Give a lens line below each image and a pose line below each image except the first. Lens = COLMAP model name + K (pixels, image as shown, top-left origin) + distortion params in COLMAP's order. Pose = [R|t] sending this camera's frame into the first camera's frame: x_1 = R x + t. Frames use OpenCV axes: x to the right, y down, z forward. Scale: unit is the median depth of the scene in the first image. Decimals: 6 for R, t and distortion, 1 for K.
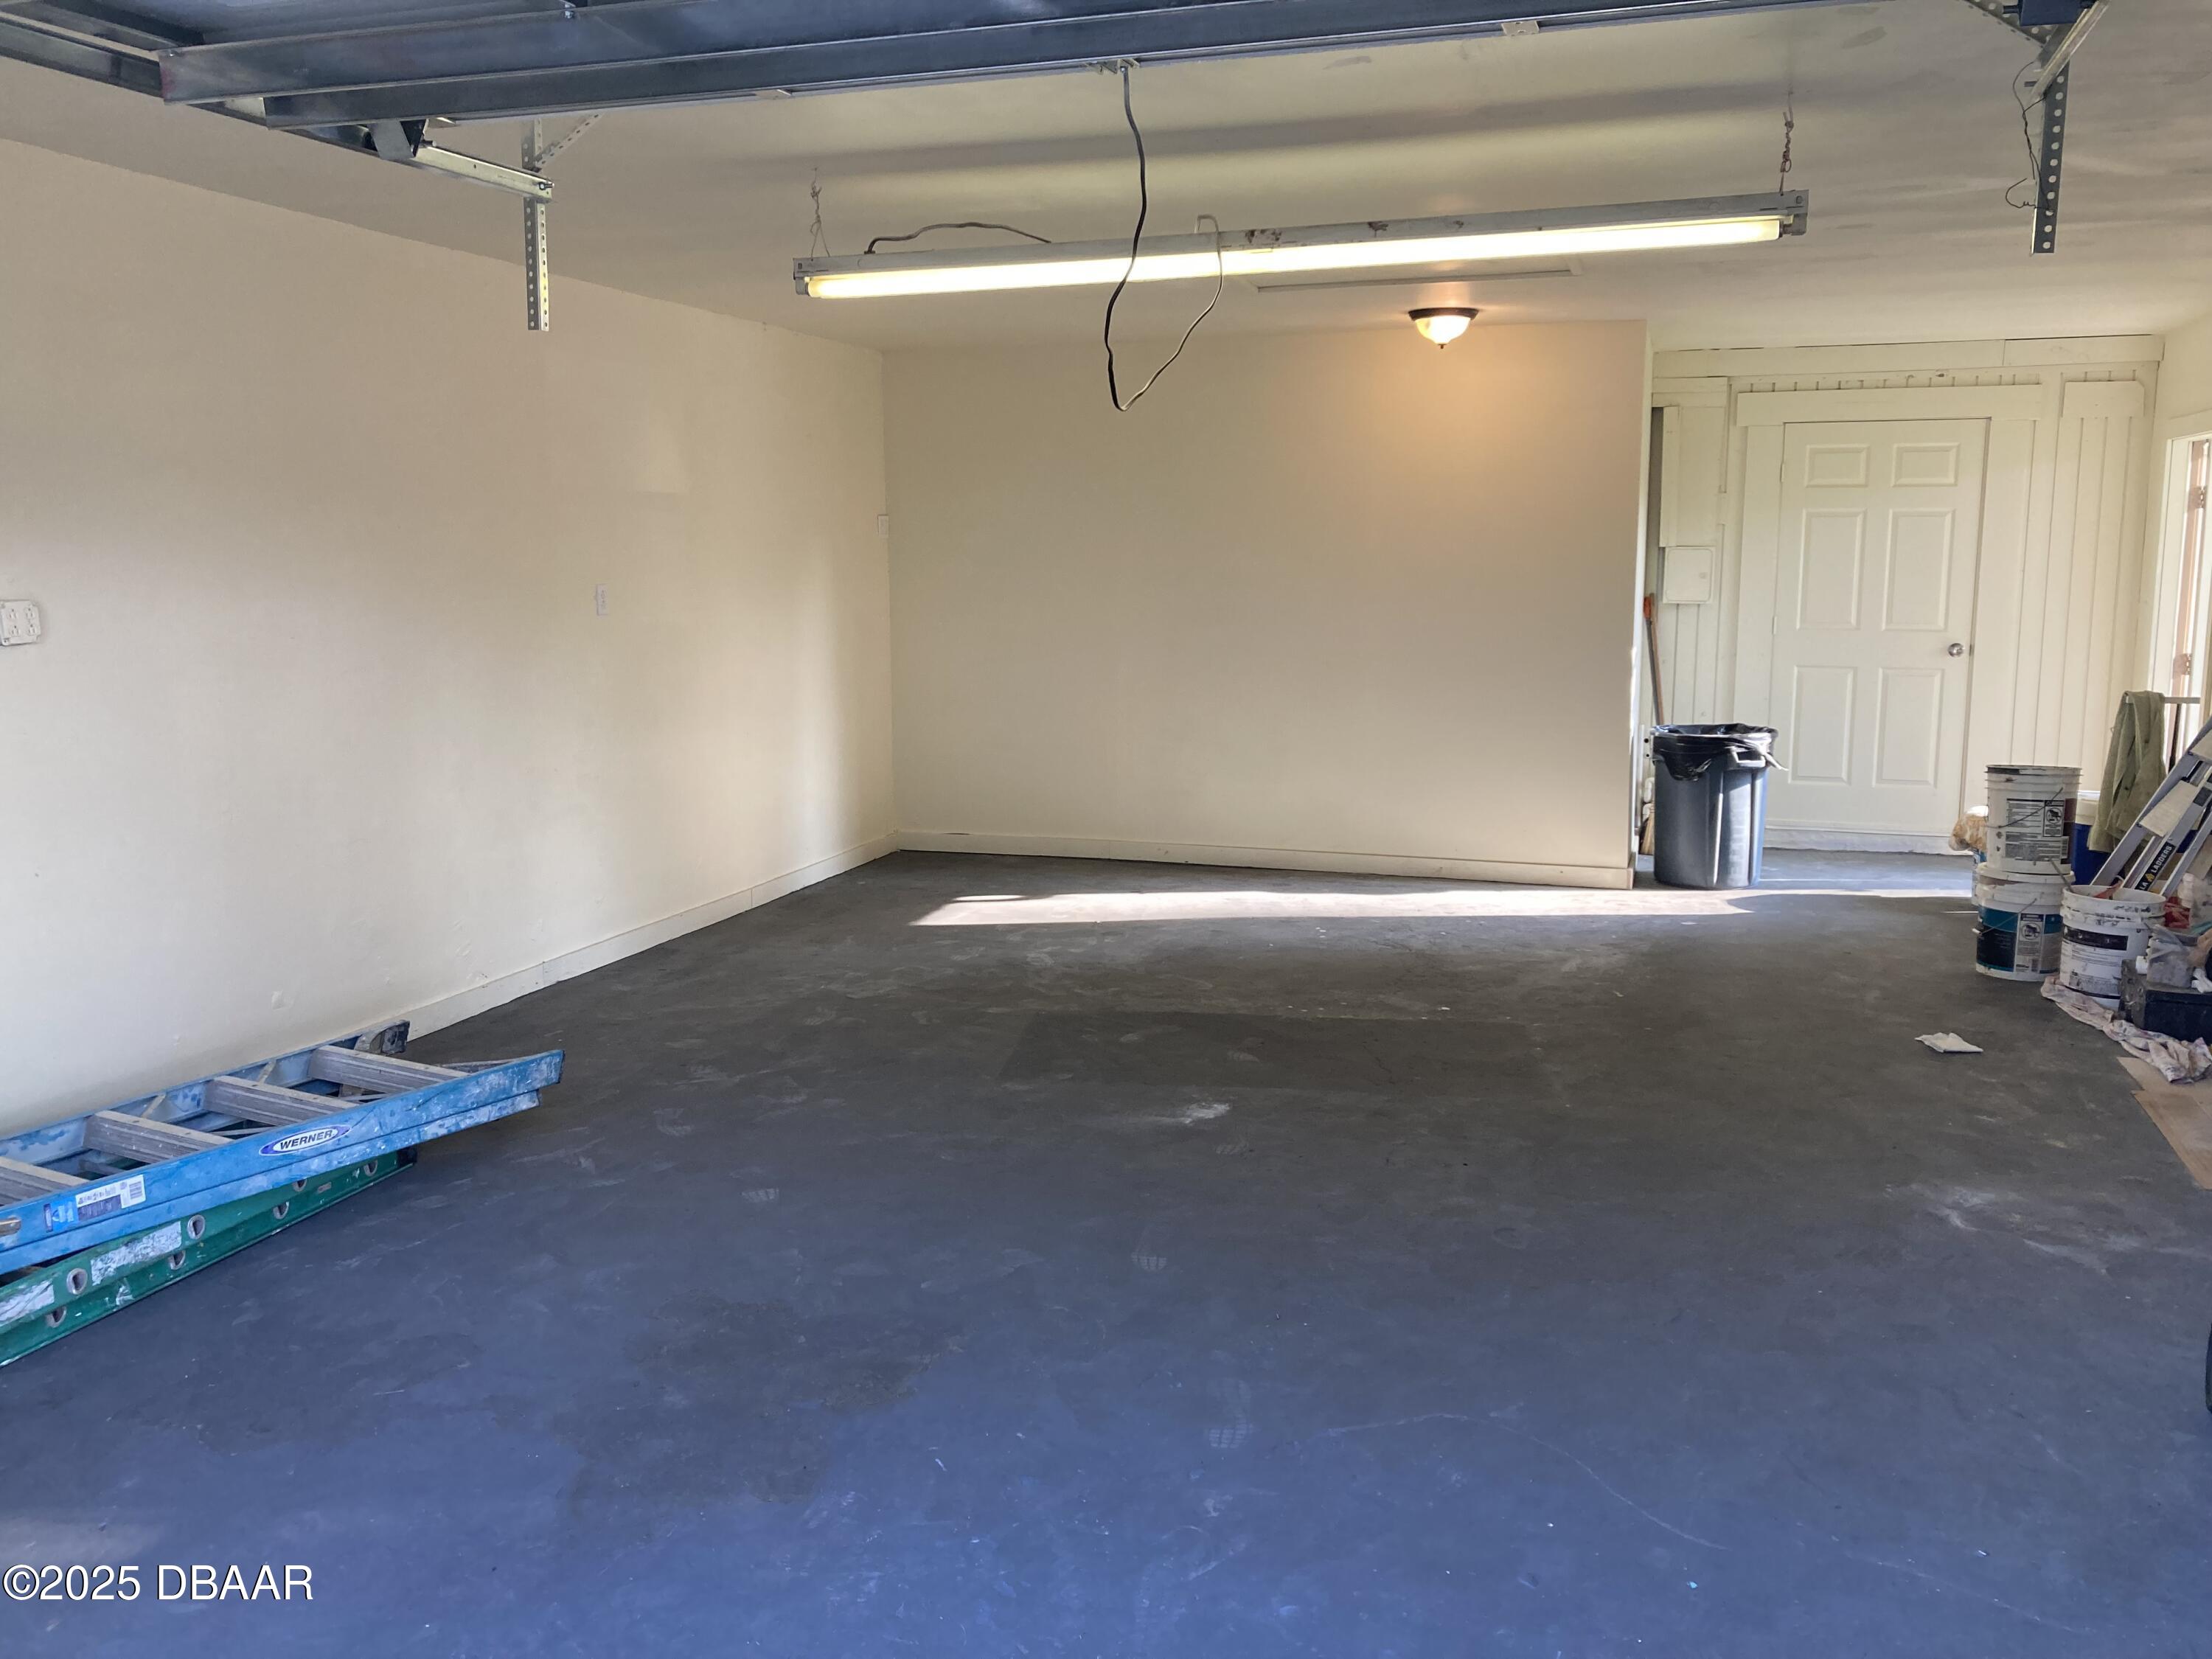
lens RADIAL K [[1810.2, 0, 1105.7], [0, 1810.2, 795.1], [0, 0, 1]] dist [0.014252, -0.003290]
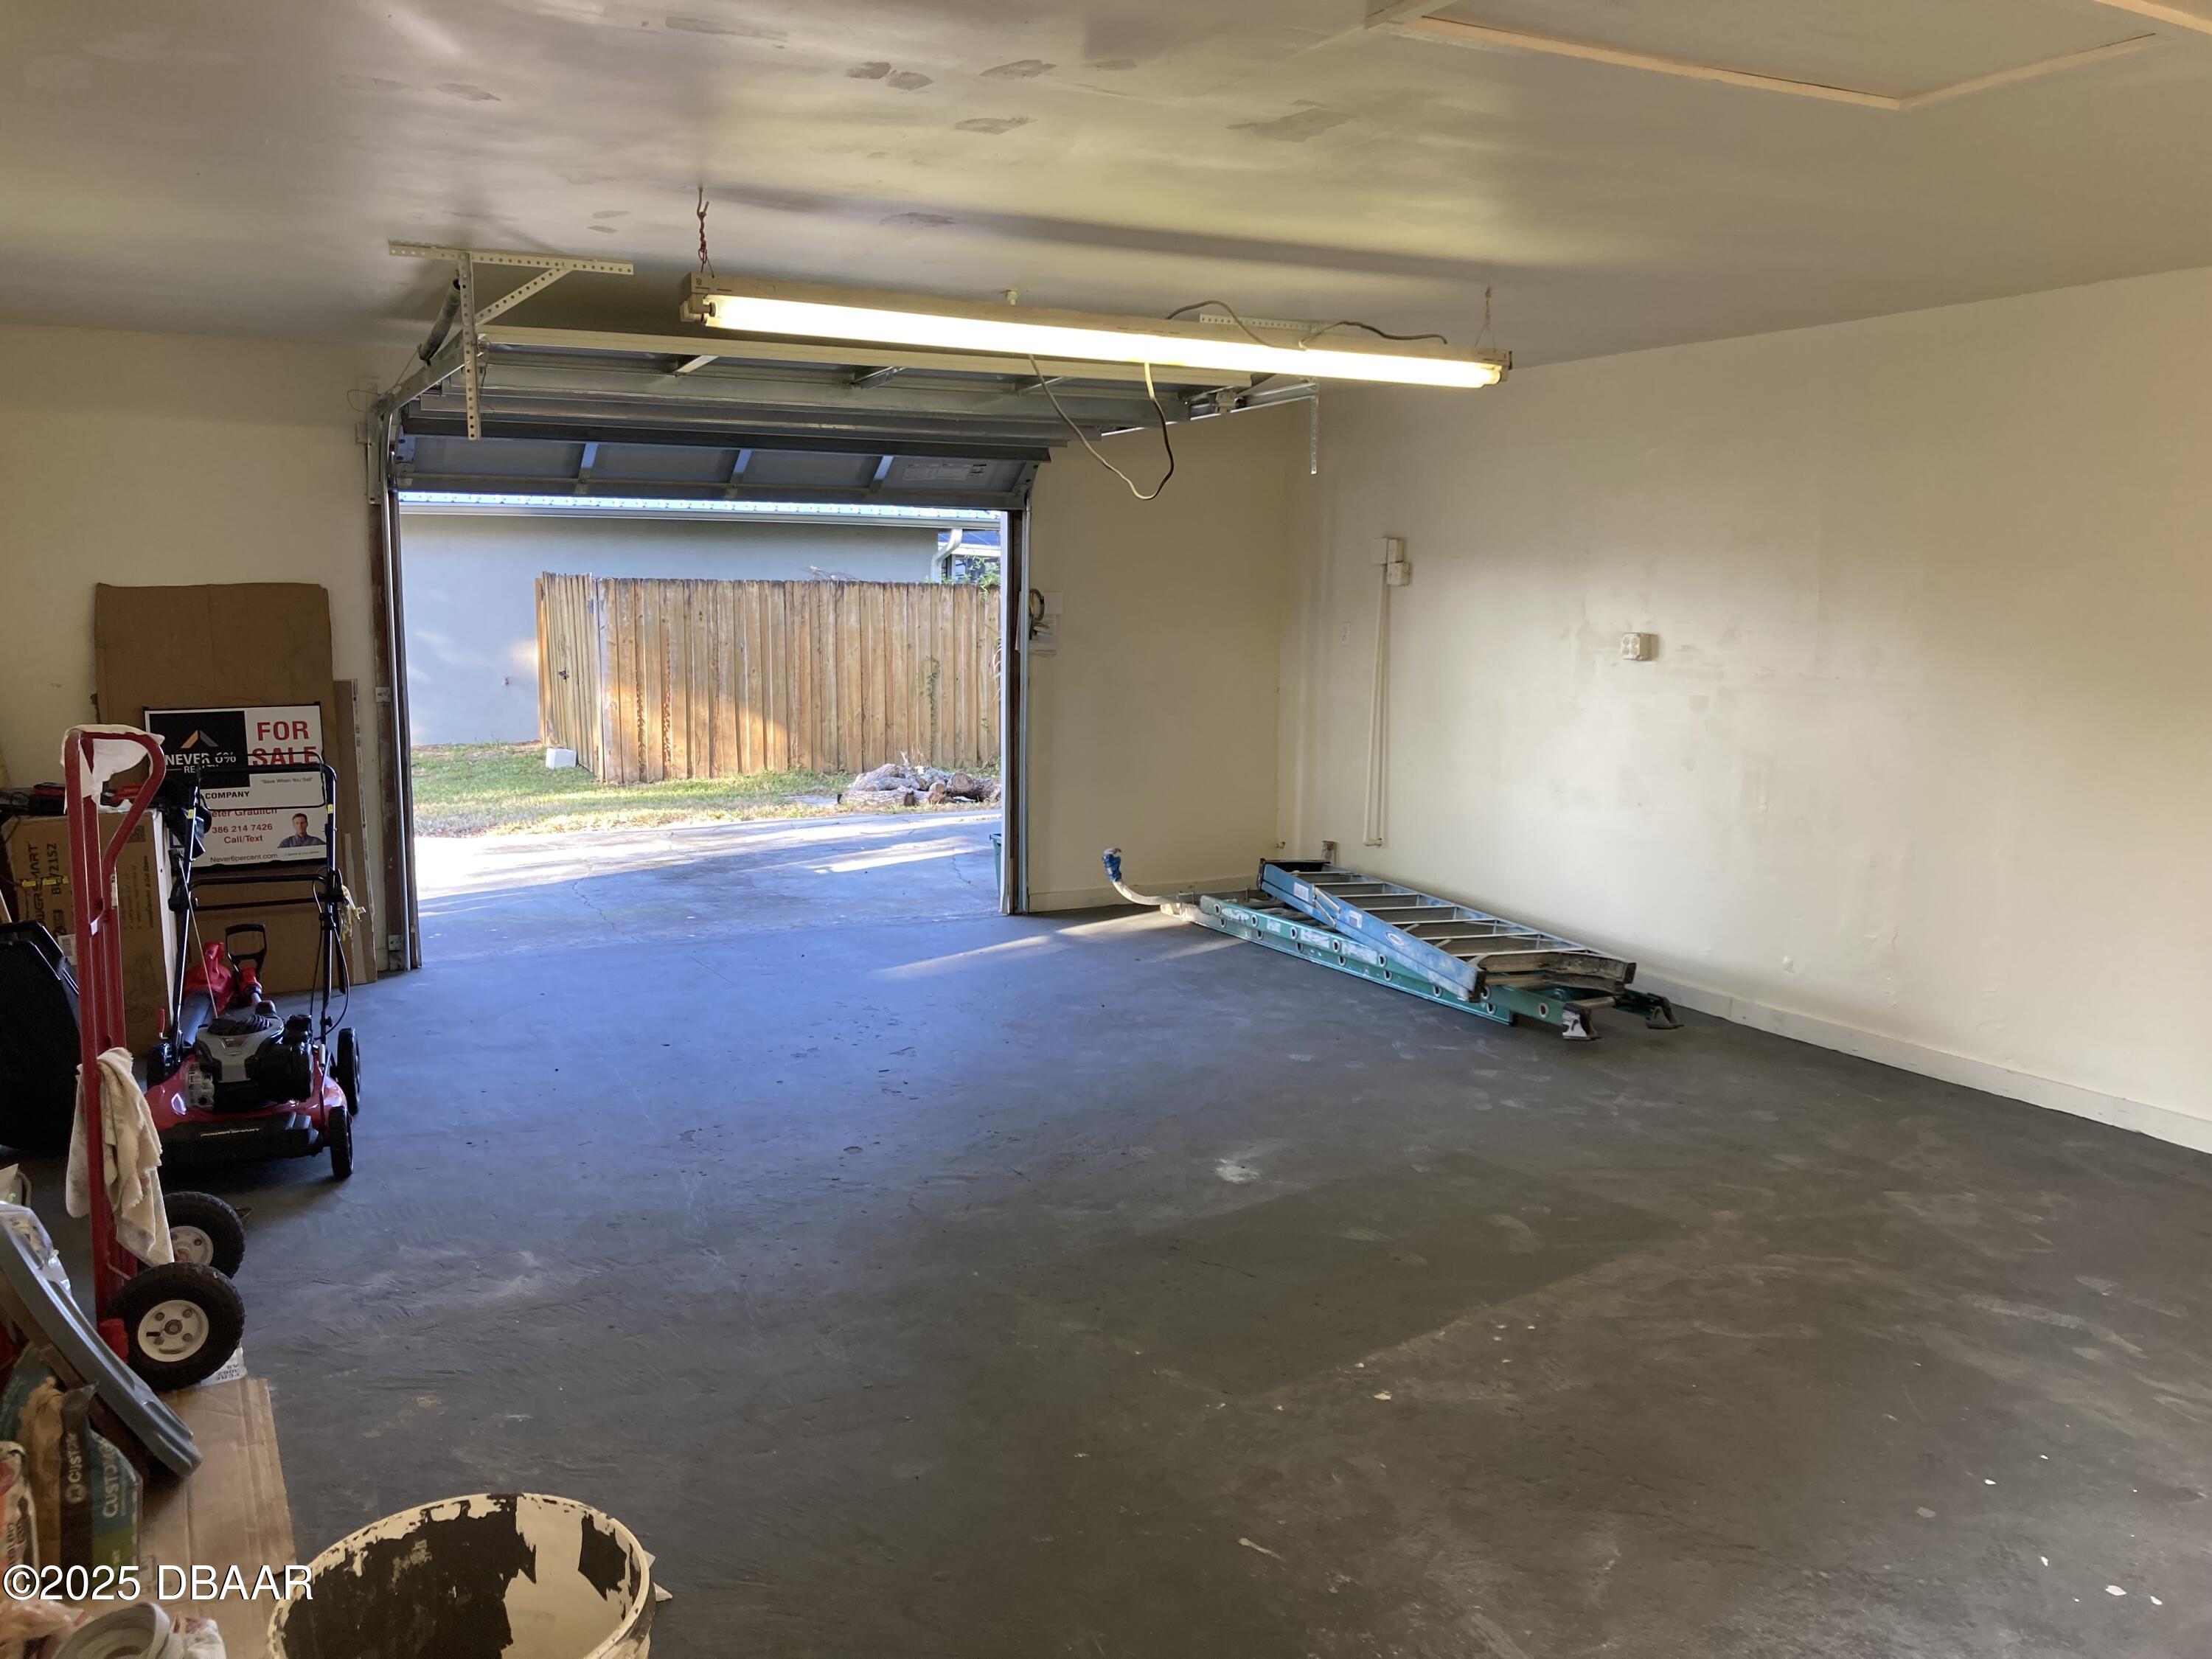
lens RADIAL K [[1851.5, 0, 1106.0], [0, 1851.5, 829.5], [0, 0, 1]] dist [0.055137, -0.002244]
pose [[-0.700075, 0.099021, -0.707170, 0.624979], [-0.096104, 0.968262, 0.230720, -0.184599], [0.707572, 0.229484, -0.668340, 1.221174]]
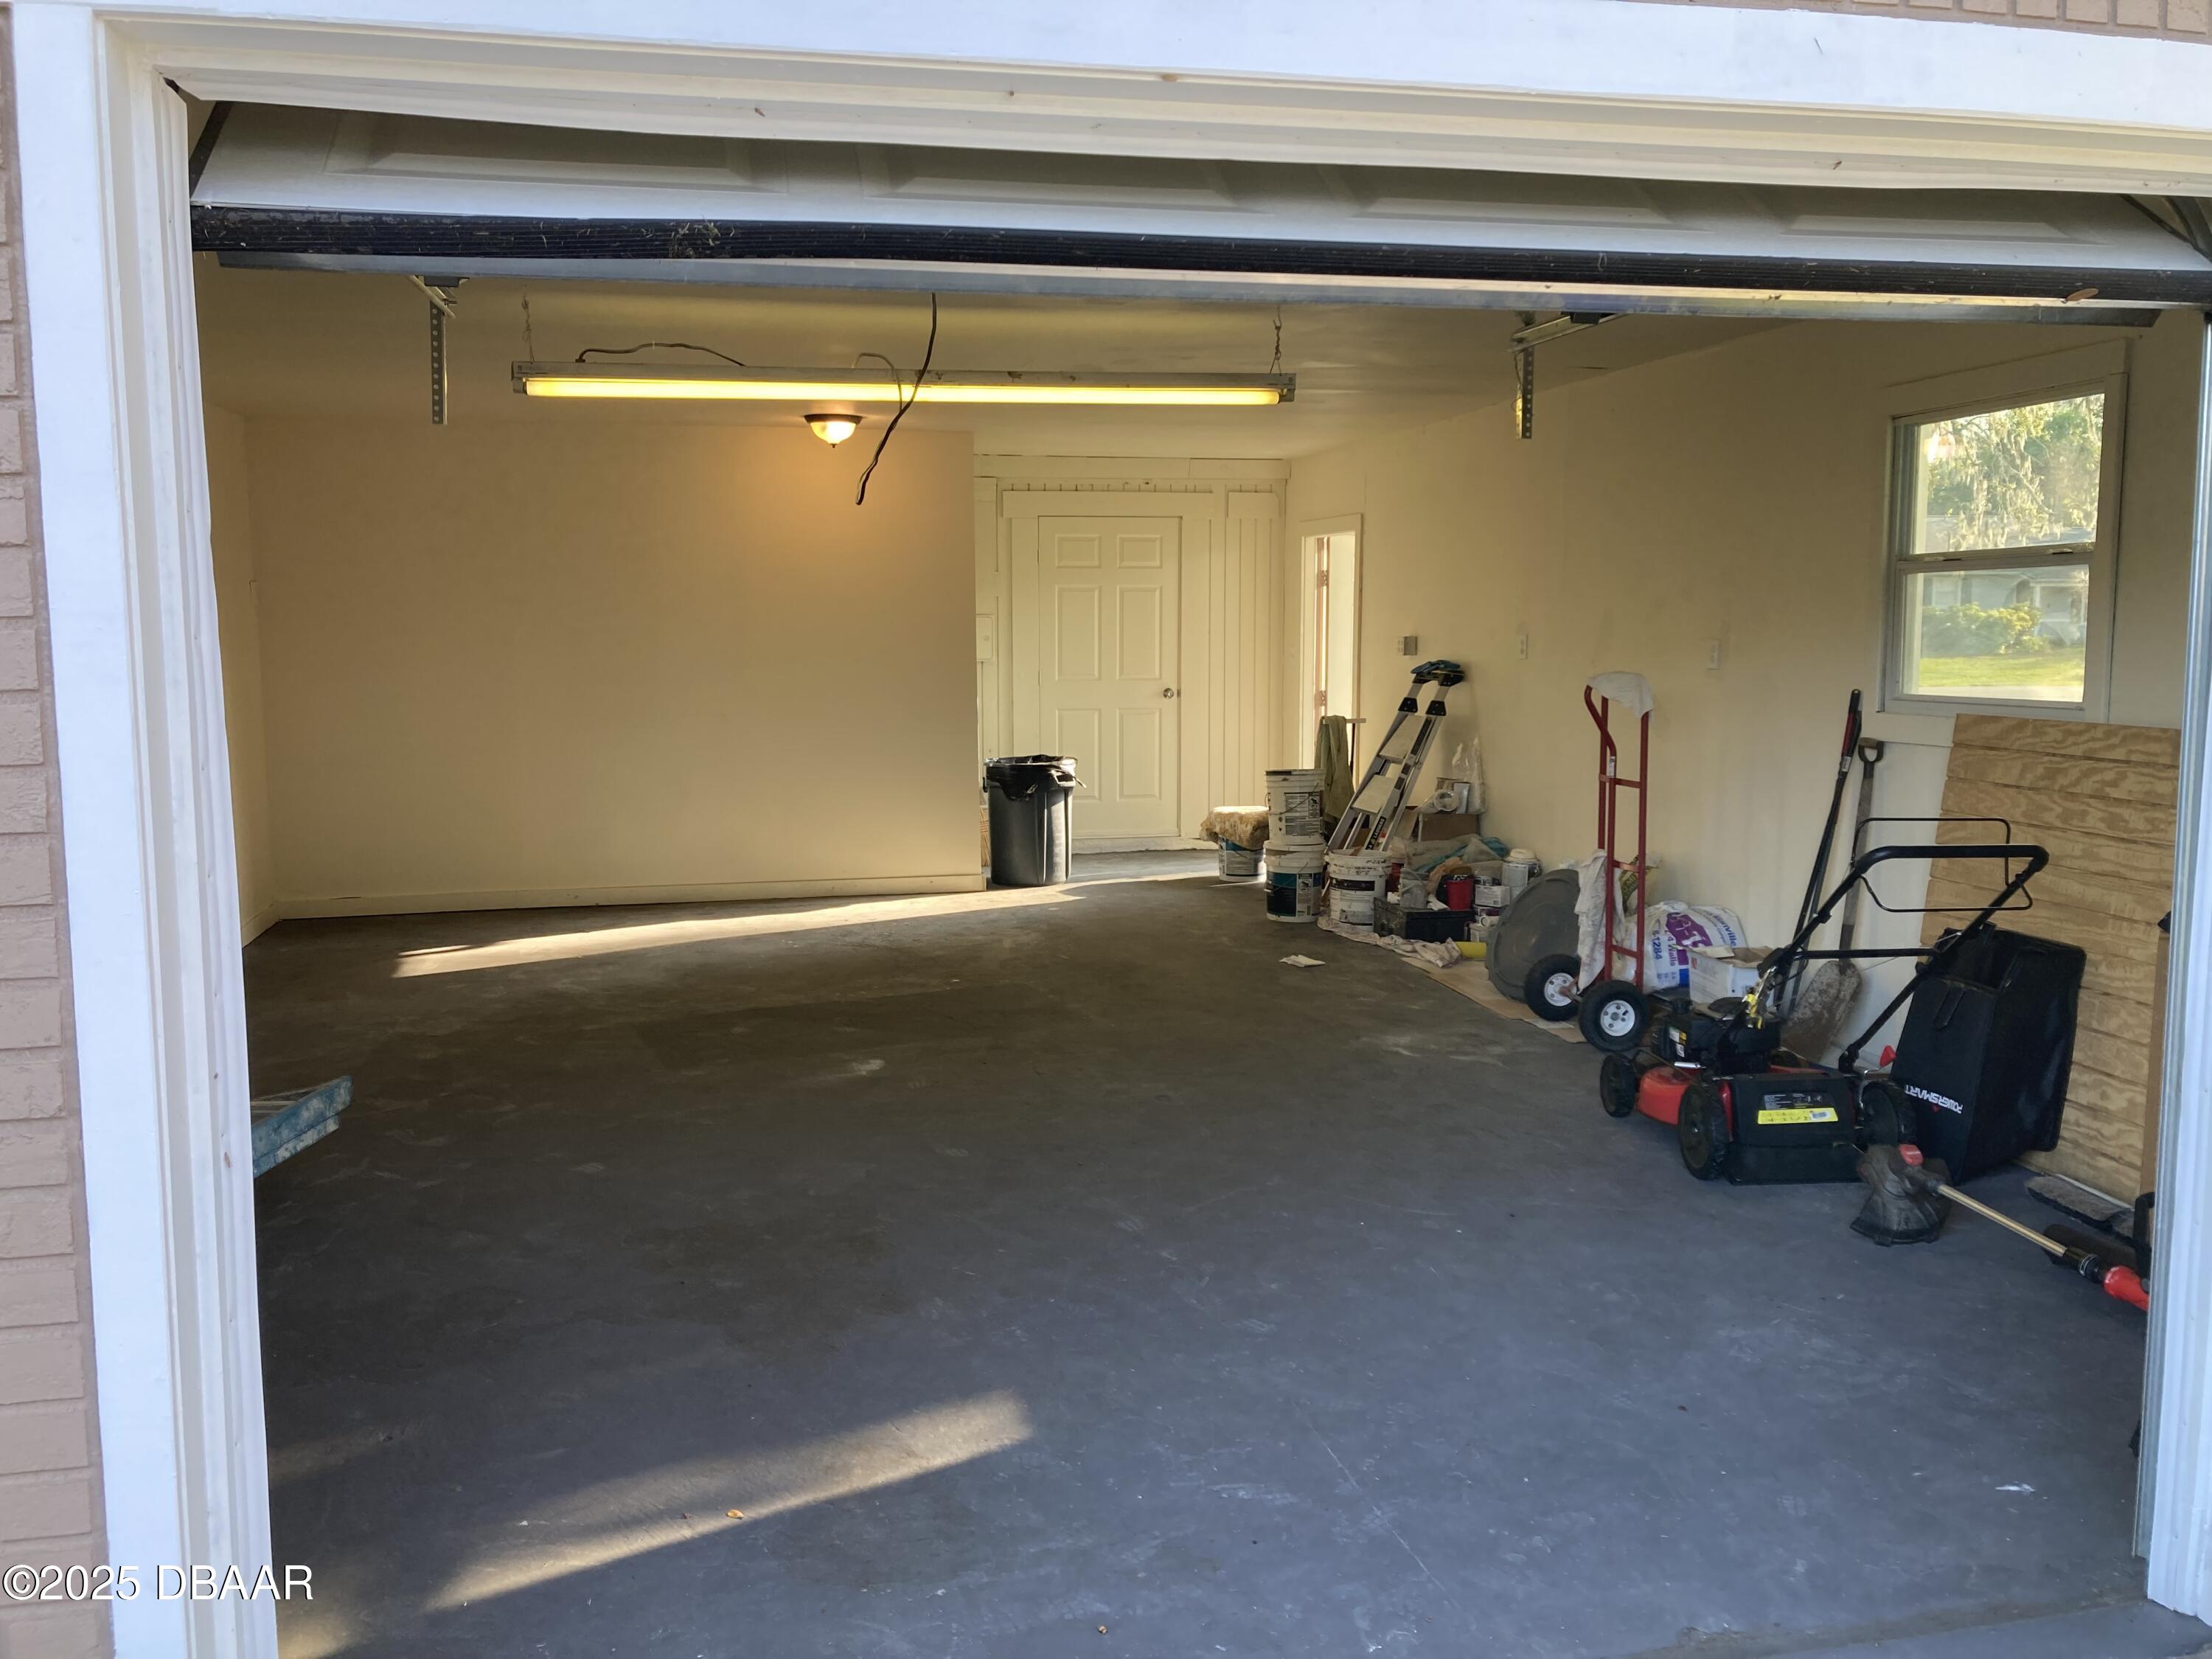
lens RADIAL K [[1773.5, 0, 1106.0], [0, 1773.5, 829.5], [0, 0, 1]] dist [0.006472, -0.004966]
pose [[0.860842, -0.063508, 0.504894, -0.311495], [0.072586, 0.997361, 0.001693, 0.017753], [-0.503669, 0.035191, 0.863180, -0.105883]]
